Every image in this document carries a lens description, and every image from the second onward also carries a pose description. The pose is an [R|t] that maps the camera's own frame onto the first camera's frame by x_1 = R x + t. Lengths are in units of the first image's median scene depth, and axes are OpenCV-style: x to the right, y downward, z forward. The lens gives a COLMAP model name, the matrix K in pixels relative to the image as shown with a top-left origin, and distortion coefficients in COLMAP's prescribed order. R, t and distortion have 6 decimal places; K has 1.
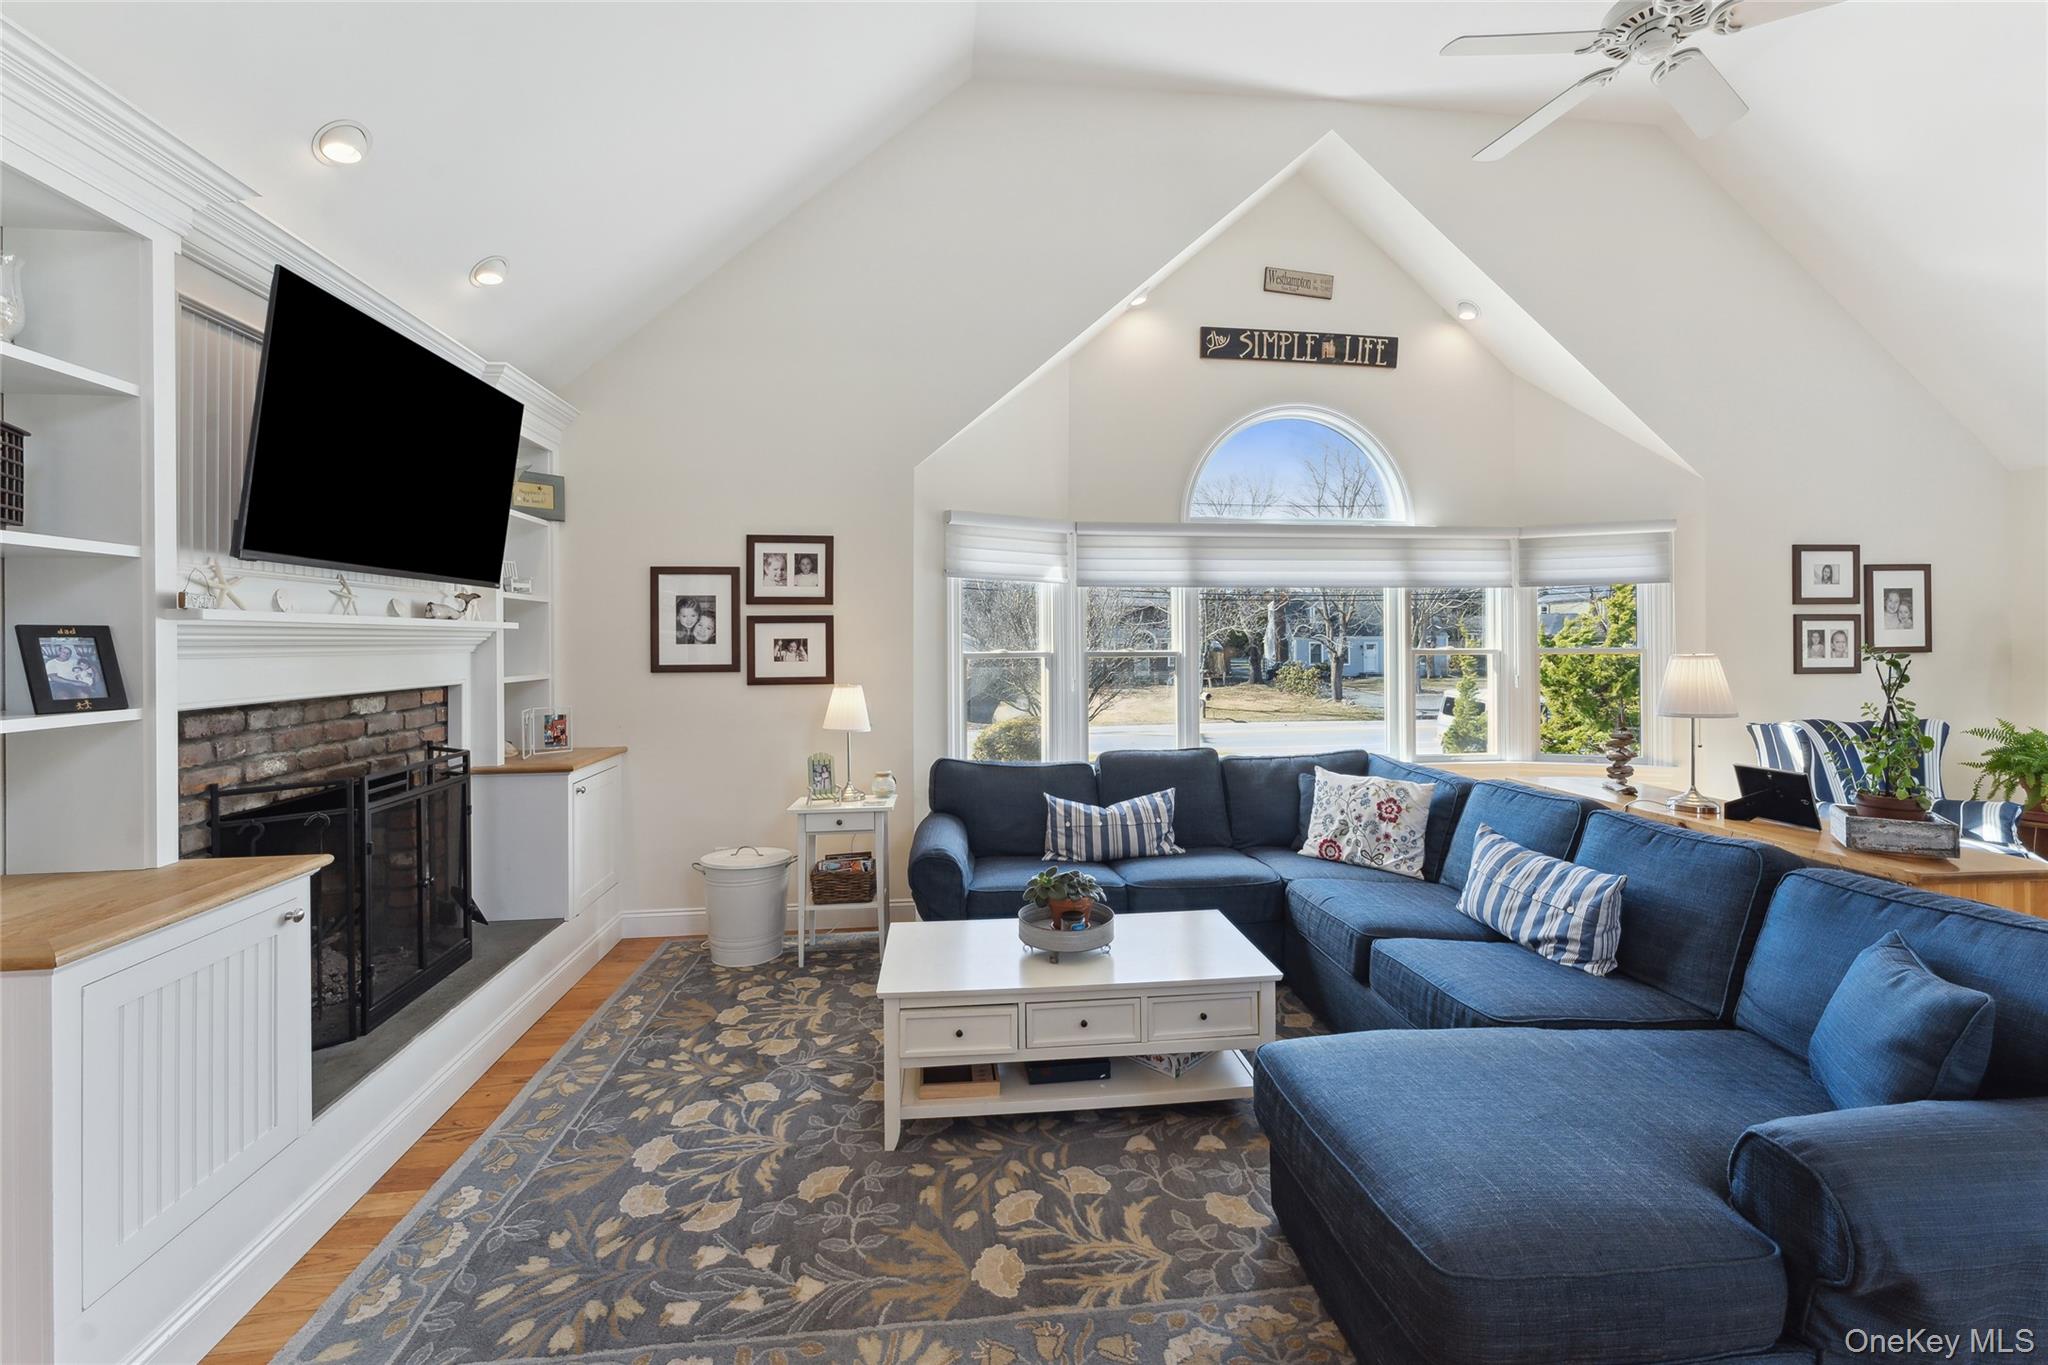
lens RADIAL K [[843.8, 0, 1028.2], [0, 843.8, 633.9], [0, 0, 1]] dist [0.004413, 0.000038]
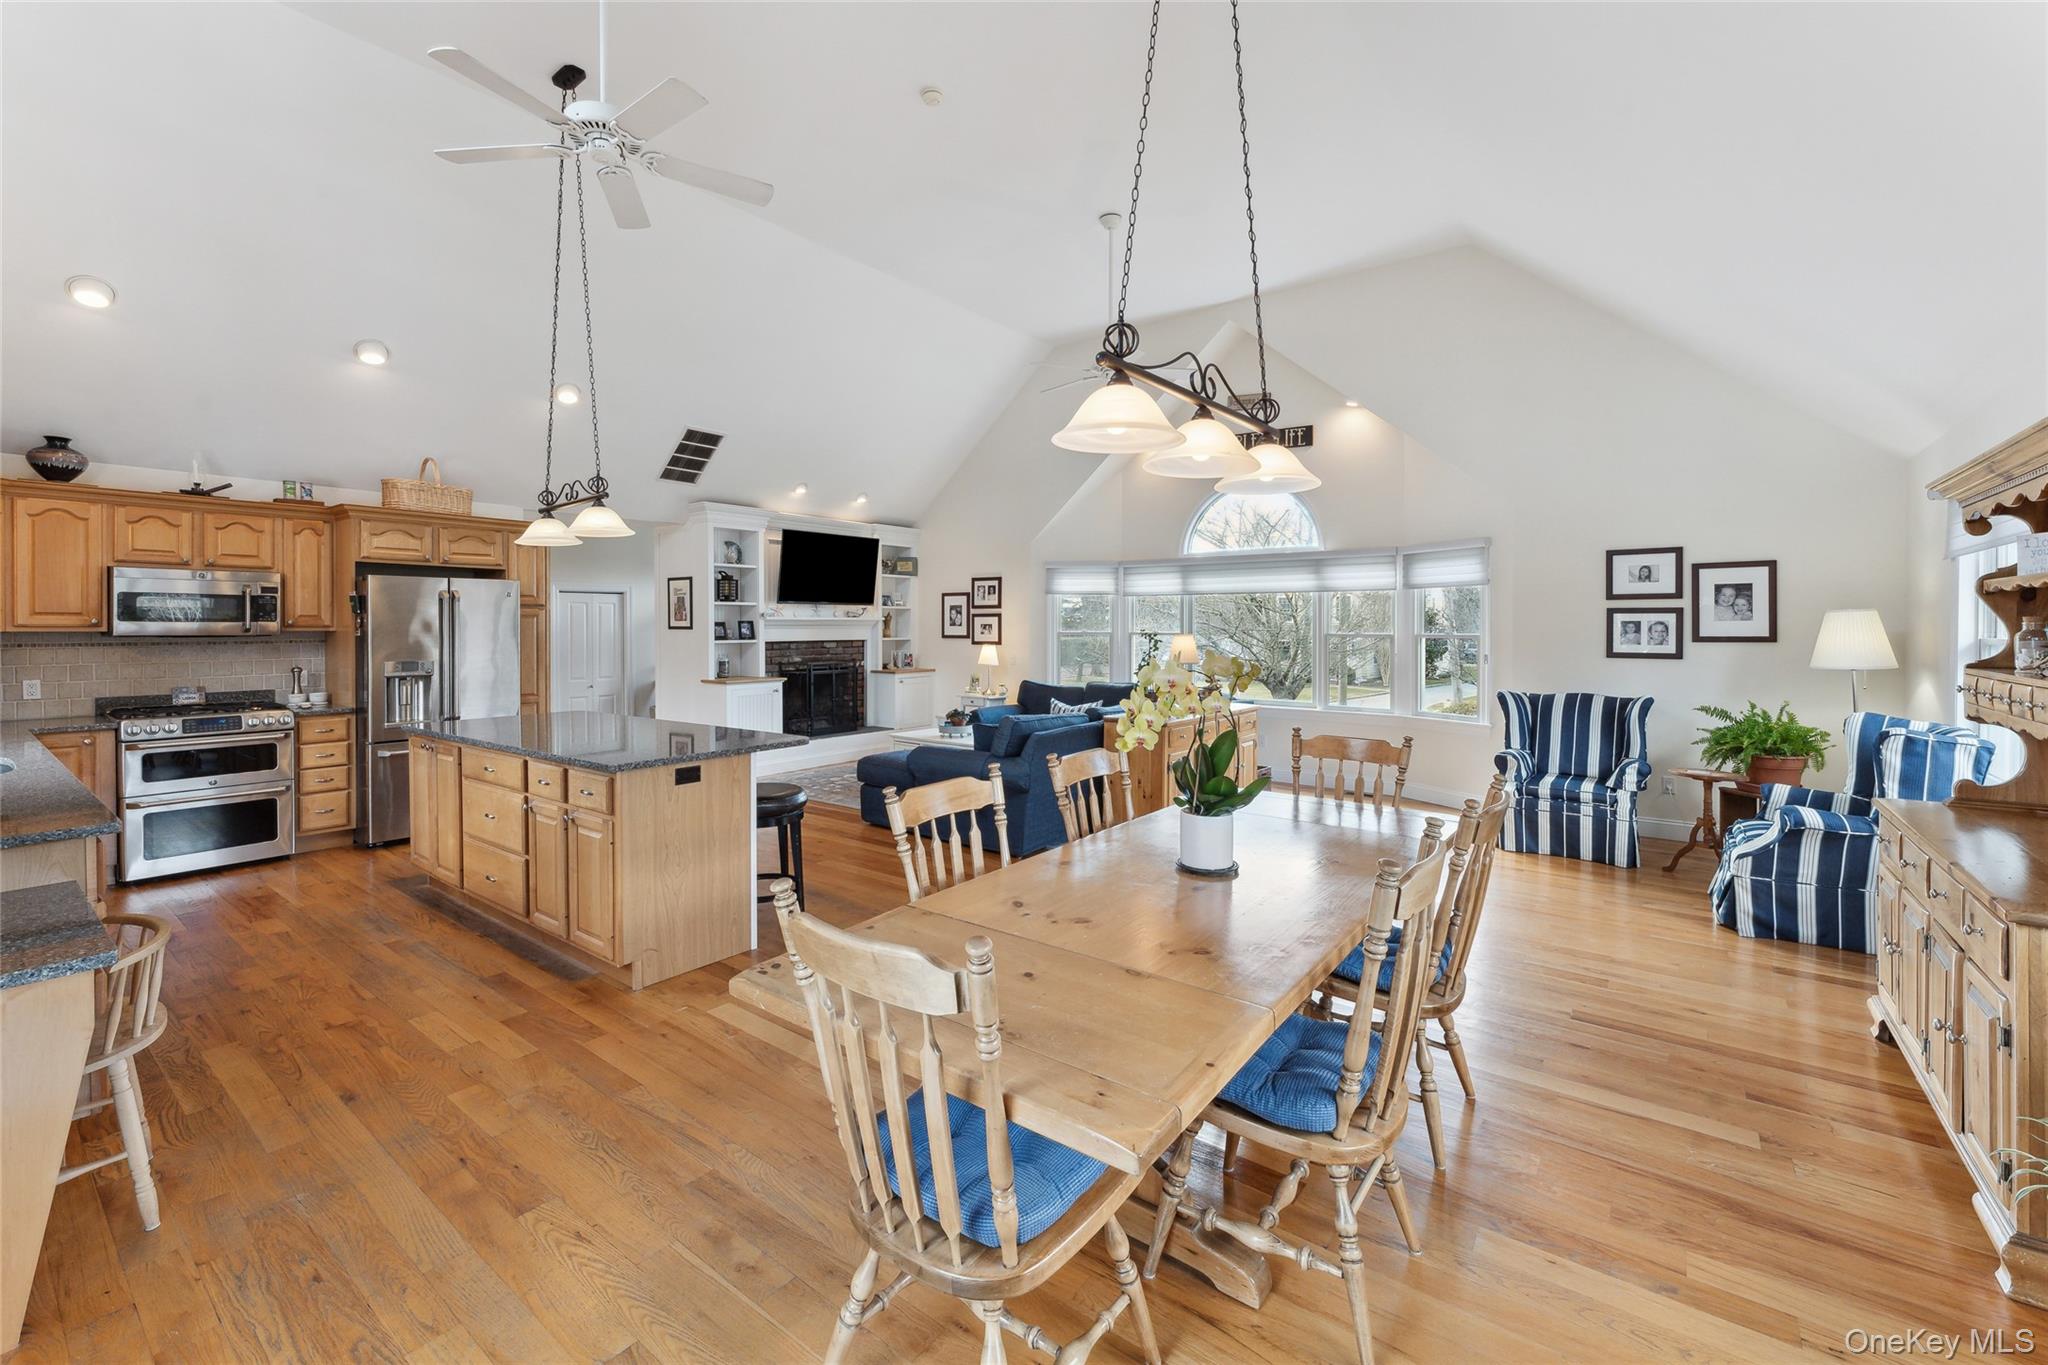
lens RADIAL K [[843.8, 0, 1027.6], [0, 843.8, 624.0], [0, 0, 1]] dist [0.004413, 0.000038]
pose [[0.714552, 0.005900, -0.699558, 1.342906], [0.001388, 0.999951, 0.009851, -0.015723], [0.699581, -0.008010, 0.714508, -0.508377]]
